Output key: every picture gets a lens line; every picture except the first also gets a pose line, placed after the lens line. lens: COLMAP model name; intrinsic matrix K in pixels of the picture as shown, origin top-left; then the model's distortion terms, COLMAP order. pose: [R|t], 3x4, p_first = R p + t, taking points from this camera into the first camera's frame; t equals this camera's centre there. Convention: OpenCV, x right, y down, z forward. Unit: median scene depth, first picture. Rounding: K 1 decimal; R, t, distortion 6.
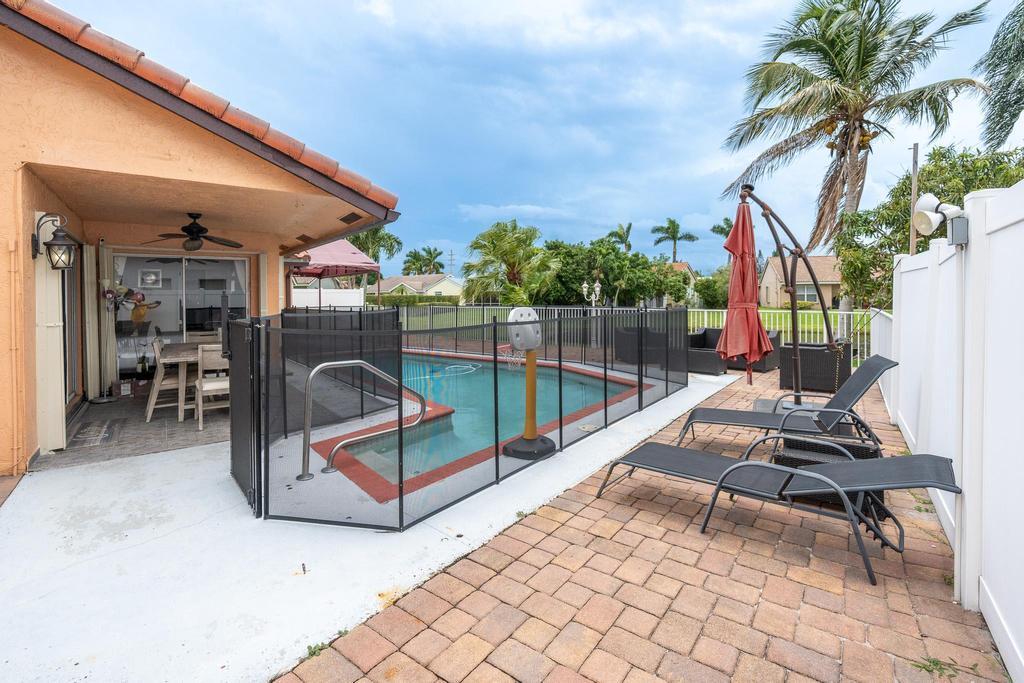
lens RADIAL K [[466.2, 0, 510.6], [0, 466.2, 297.3], [0, 0, 1]] dist [-0.001662, -0.000236]
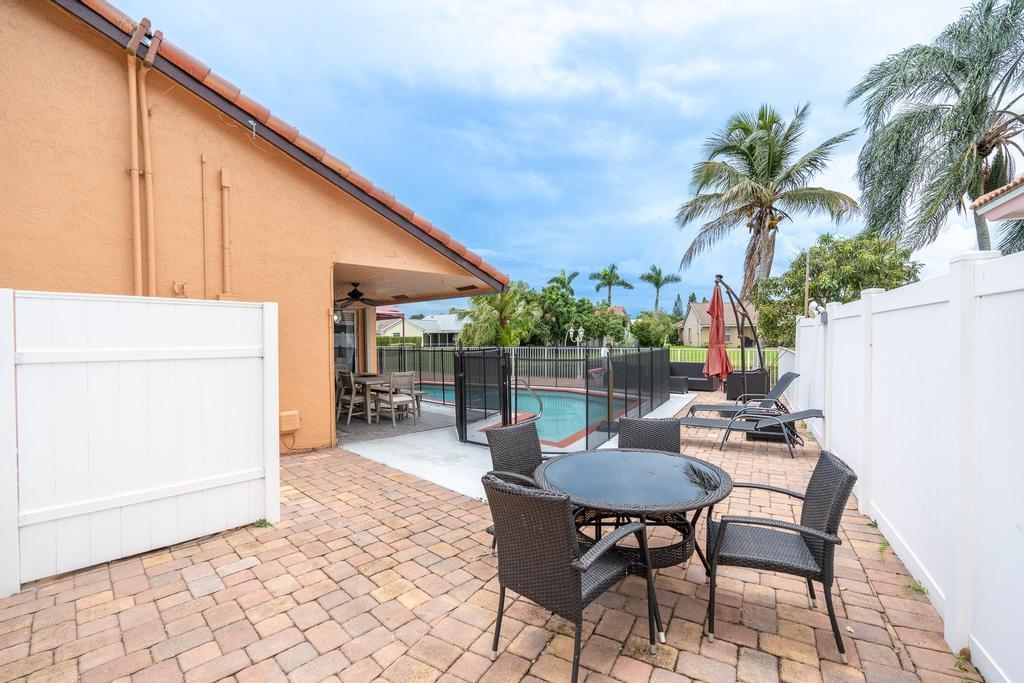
lens RADIAL K [[449.8, 0, 512.0], [0, 449.8, 341.5], [0, 0, 1]] dist [0.001323, 0.000280]
pose [[0.990560, -0.003001, 0.137049, -0.172789], [0.001882, 0.999964, 0.008294, -0.004583], [-0.137069, -0.007958, 0.990529, -0.195104]]
